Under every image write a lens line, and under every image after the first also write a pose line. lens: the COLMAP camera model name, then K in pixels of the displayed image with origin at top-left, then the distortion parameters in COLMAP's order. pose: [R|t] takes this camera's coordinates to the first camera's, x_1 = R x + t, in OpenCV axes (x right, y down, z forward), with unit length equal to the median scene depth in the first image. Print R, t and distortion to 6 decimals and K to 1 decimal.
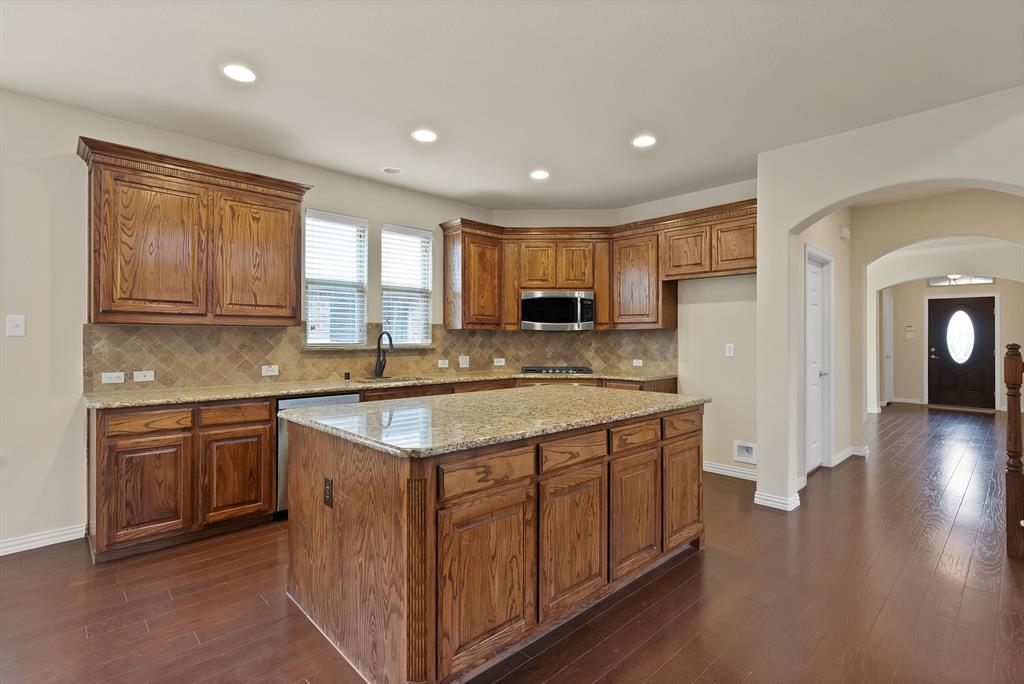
lens RADIAL K [[484.6, 0, 512.0], [0, 484.6, 342.0], [0, 0, 1]] dist [-0.001415, -0.000025]
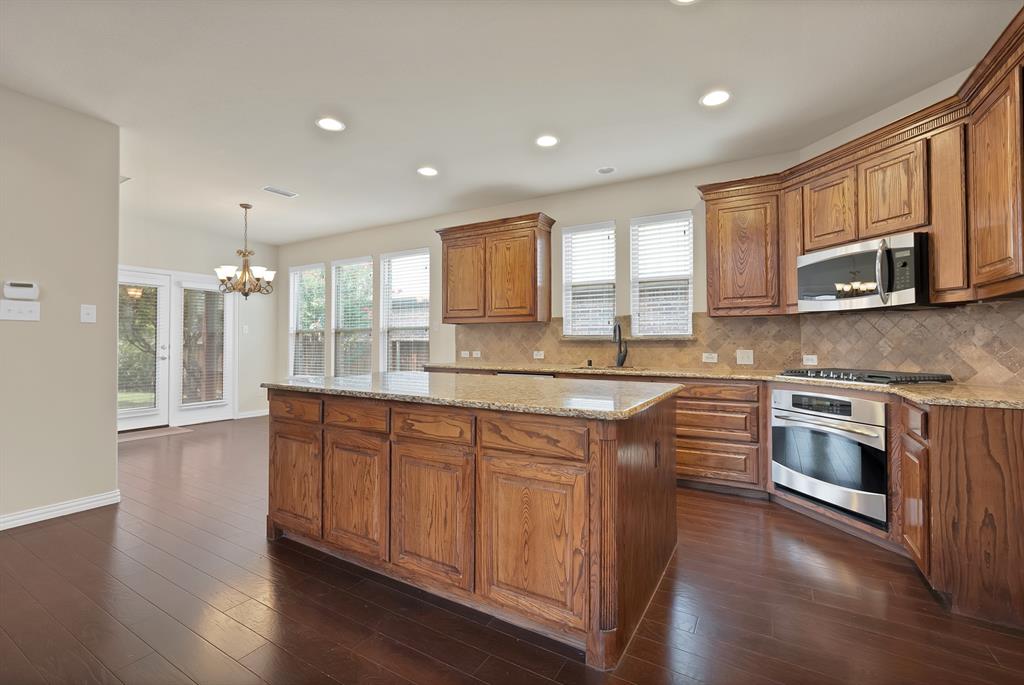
lens RADIAL K [[442.7, 0, 512.0], [0, 442.7, 342.5], [0, 0, 1]] dist [-0.002698, -0.000140]
pose [[0.280307, -0.001571, -0.959909, 0.644940], [-0.004700, 0.999984, -0.003010, 0.026908], [0.959899, 0.005356, 0.280296, 0.554326]]
